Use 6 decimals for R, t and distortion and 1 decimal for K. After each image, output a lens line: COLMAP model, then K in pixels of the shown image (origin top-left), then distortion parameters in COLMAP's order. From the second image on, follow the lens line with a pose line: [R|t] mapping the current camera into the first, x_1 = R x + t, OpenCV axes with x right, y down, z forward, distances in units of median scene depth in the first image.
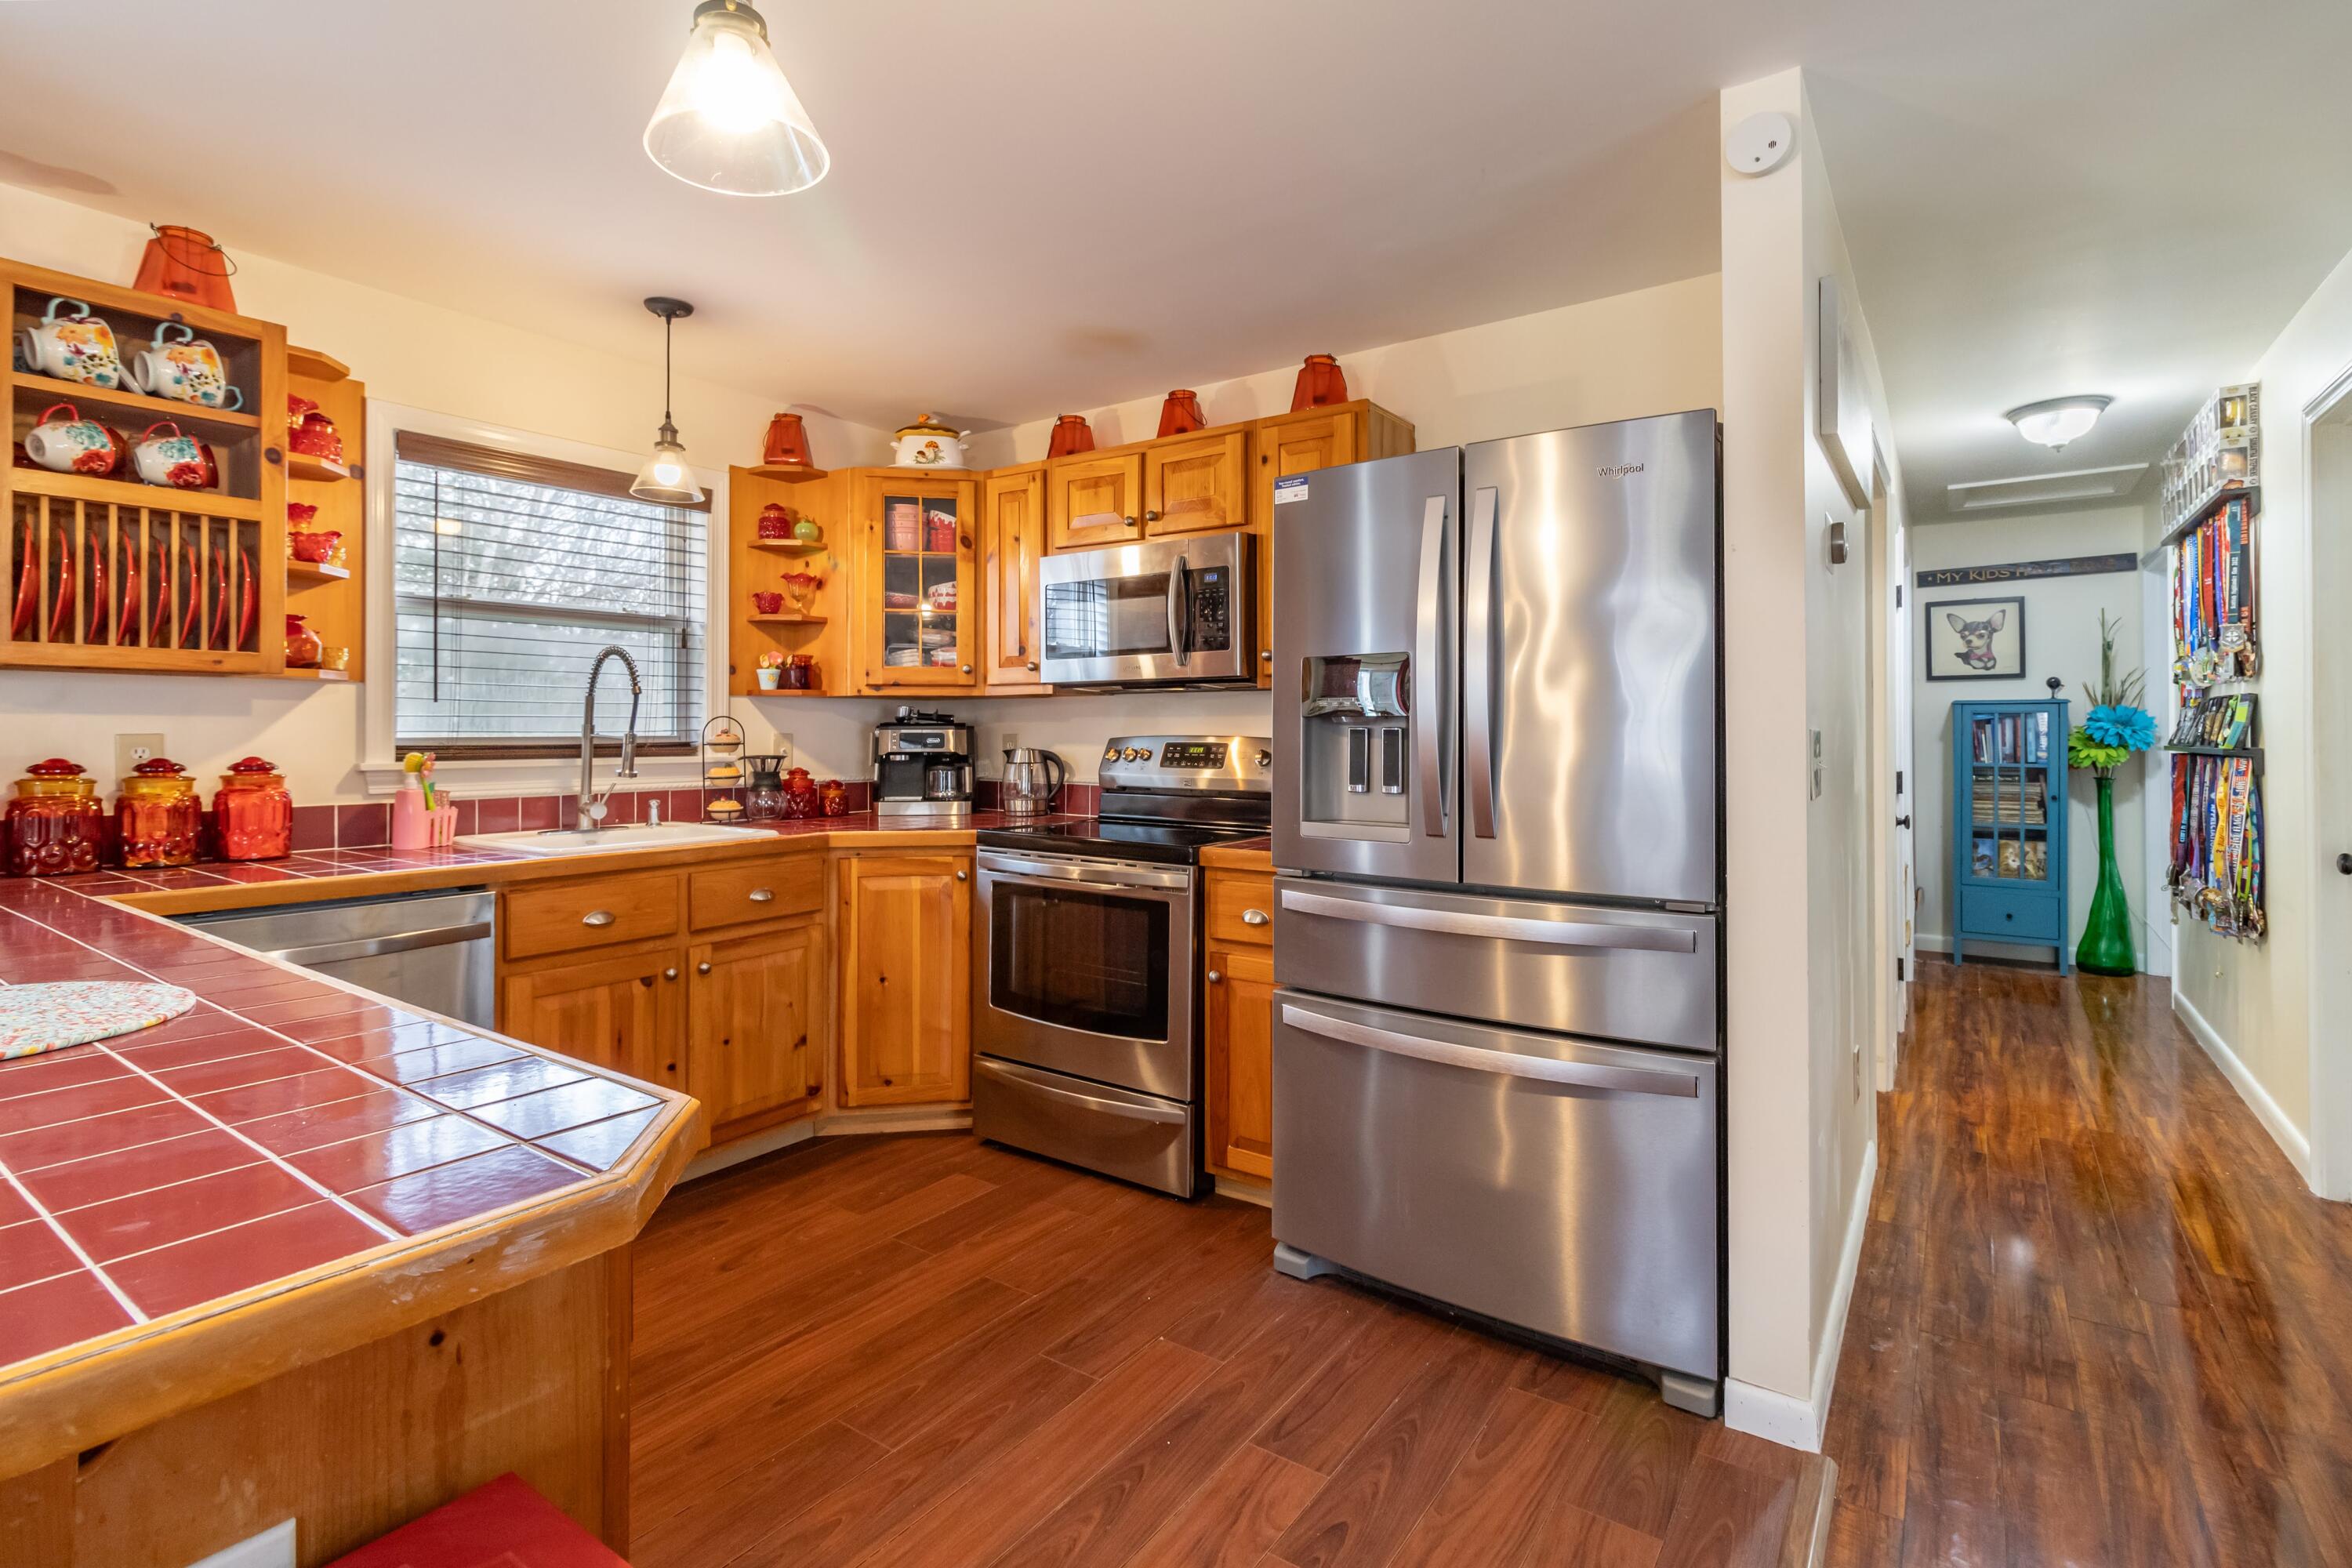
lens RADIAL K [[1098.5, 0, 1194.5], [0, 1098.5, 726.9], [0, 0, 1]] dist [0.002718, 0.000303]
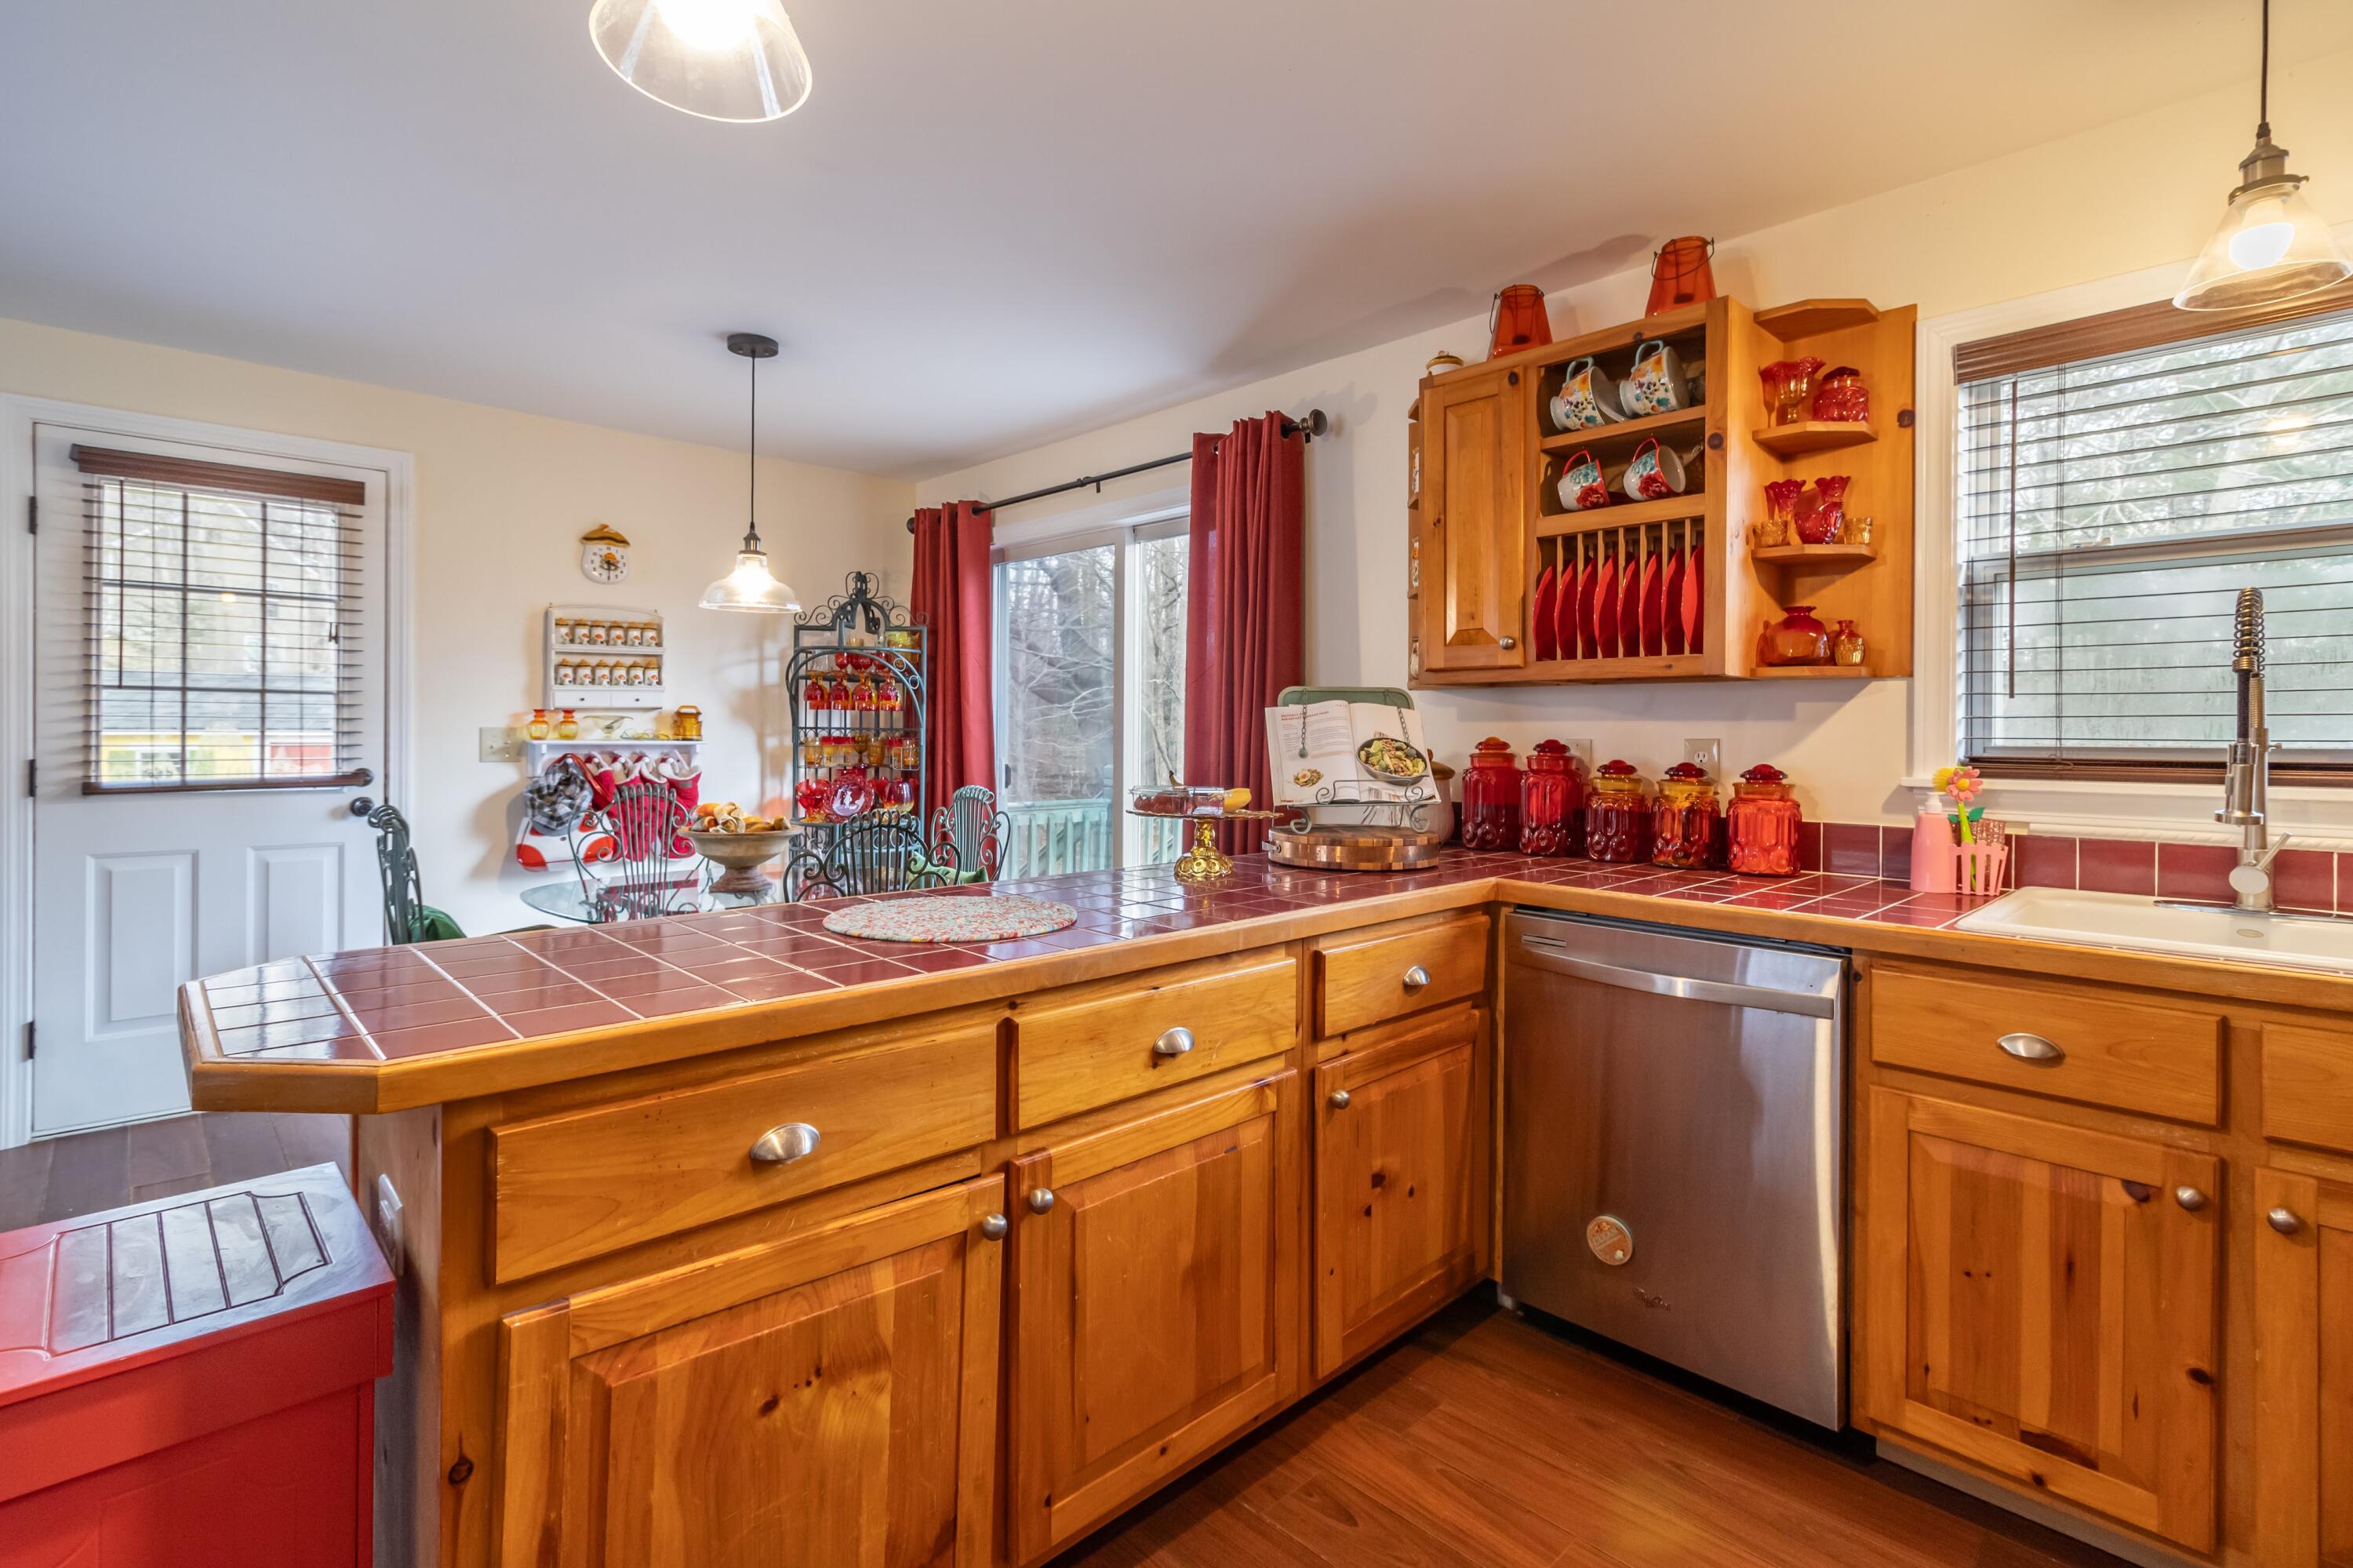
lens RADIAL K [[1099.0, 0, 1187.4], [0, 1099.0, 723.5], [0, 0, 1]] dist [0.002718, 0.000303]
pose [[-0.189895, -0.008804, -0.981765, 0.158540], [-0.000461, 0.999960, -0.008878, 0.001374], [0.981804, -0.001233, -0.189892, 0.720173]]
